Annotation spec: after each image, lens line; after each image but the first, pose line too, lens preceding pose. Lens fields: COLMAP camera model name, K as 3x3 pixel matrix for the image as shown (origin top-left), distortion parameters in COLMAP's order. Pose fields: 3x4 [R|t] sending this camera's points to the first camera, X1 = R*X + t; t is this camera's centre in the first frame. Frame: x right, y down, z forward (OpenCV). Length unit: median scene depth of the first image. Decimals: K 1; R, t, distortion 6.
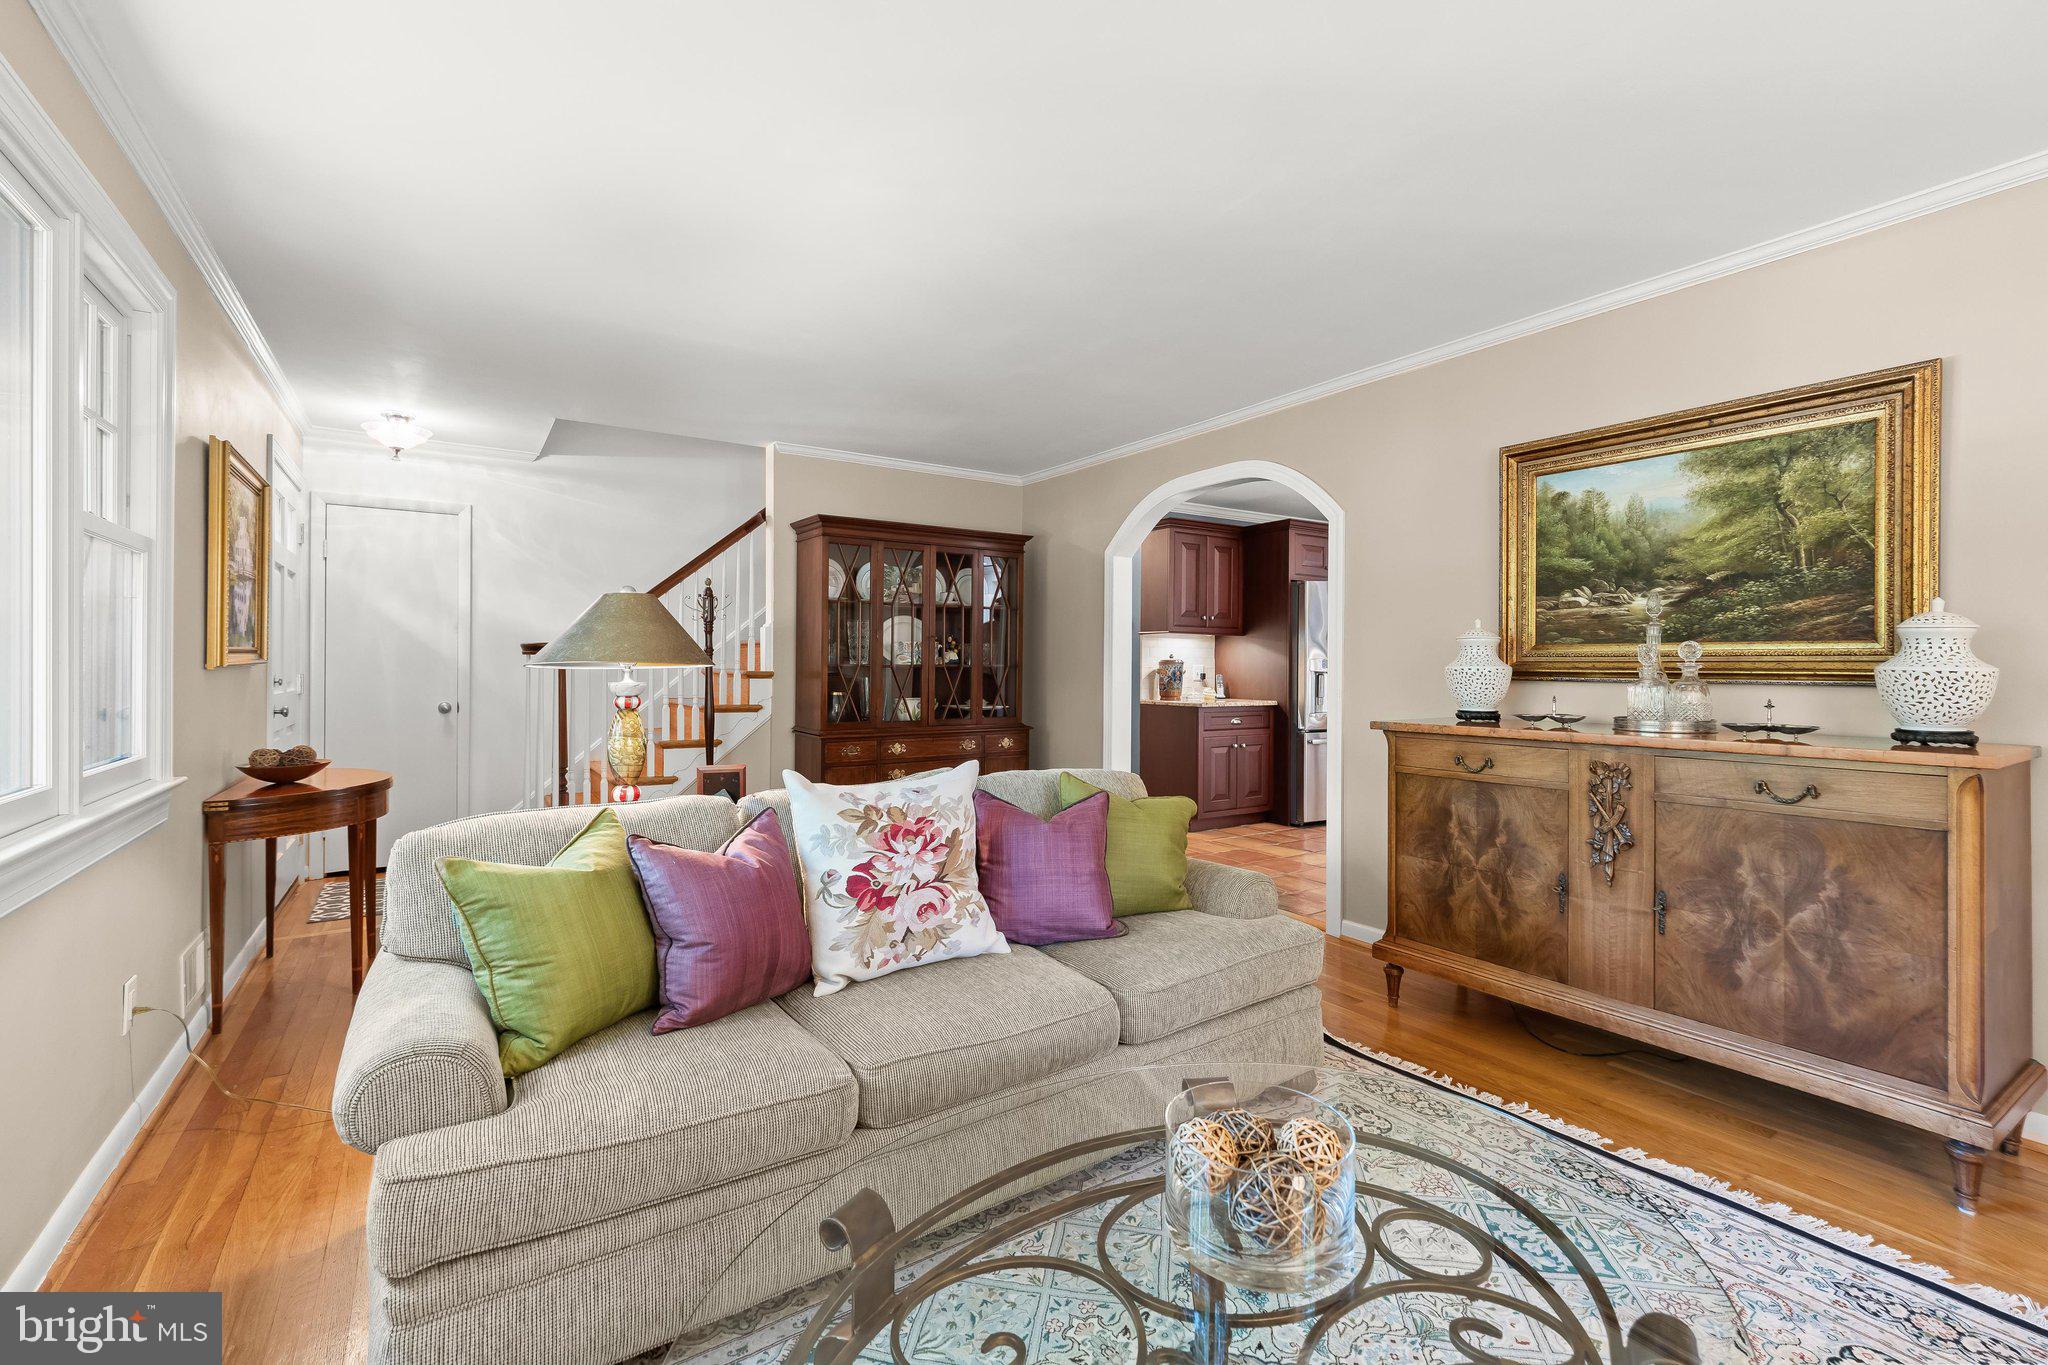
lens RADIAL K [[859.5, 0, 1017.0], [0, 859.5, 675.0], [0, 0, 1]] dist [-0.001251, -0.000294]
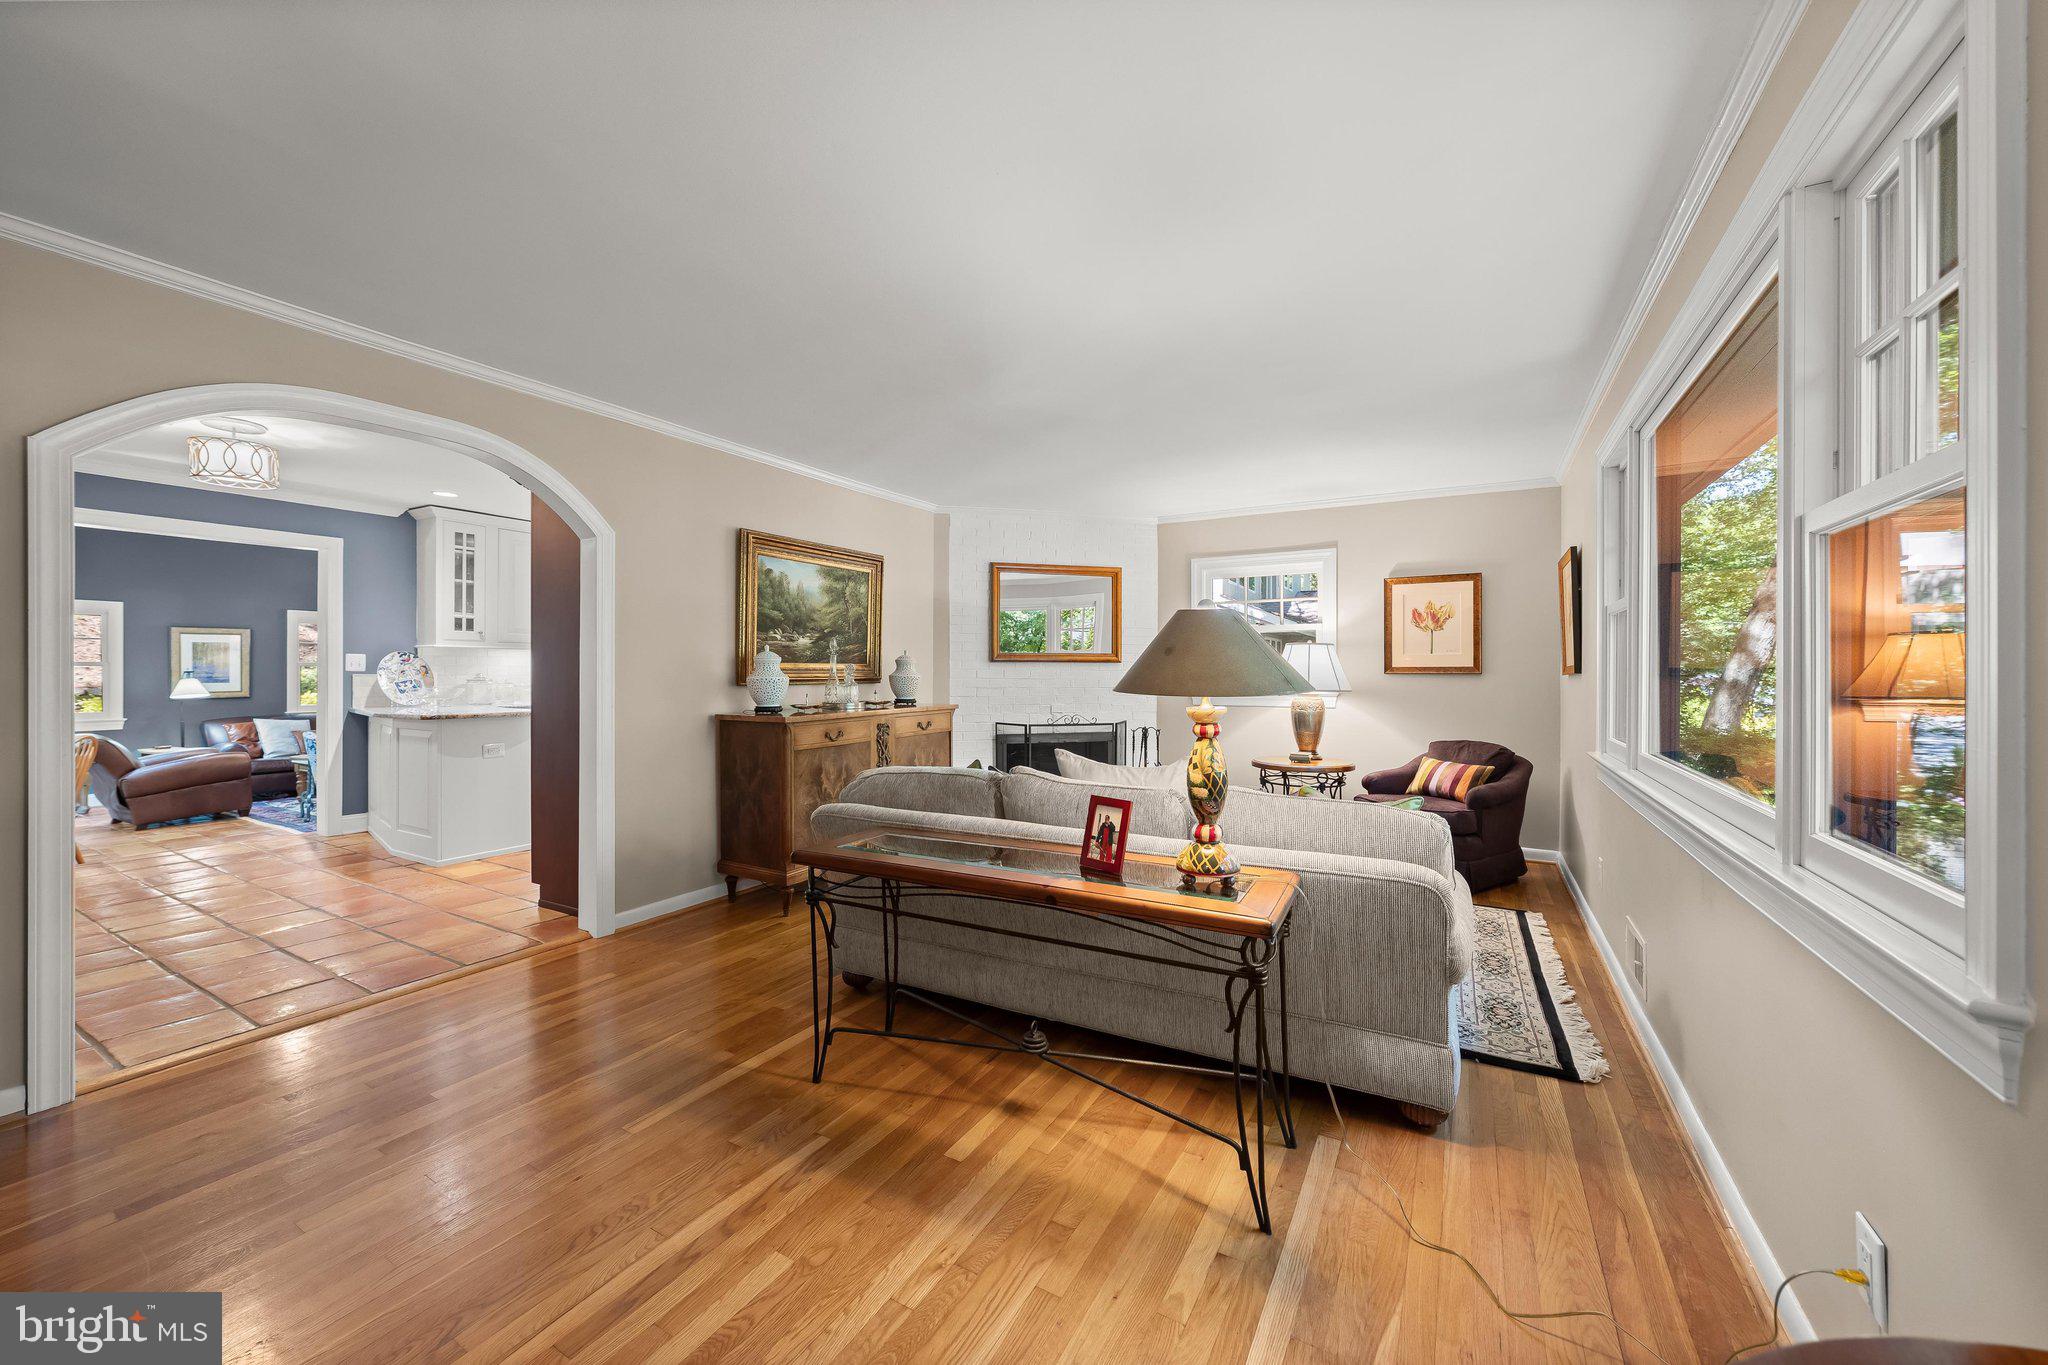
lens RADIAL K [[759.8, 0, 1016.5], [0, 759.8, 677.4], [0, 0, 1]] dist [-0.001510, -0.000416]
pose [[-0.438607, -0.012248, 0.898596, -0.977277], [0.006452, 0.999838, 0.016778, -0.032695], [-0.898656, 0.013157, -0.438457, 1.380464]]
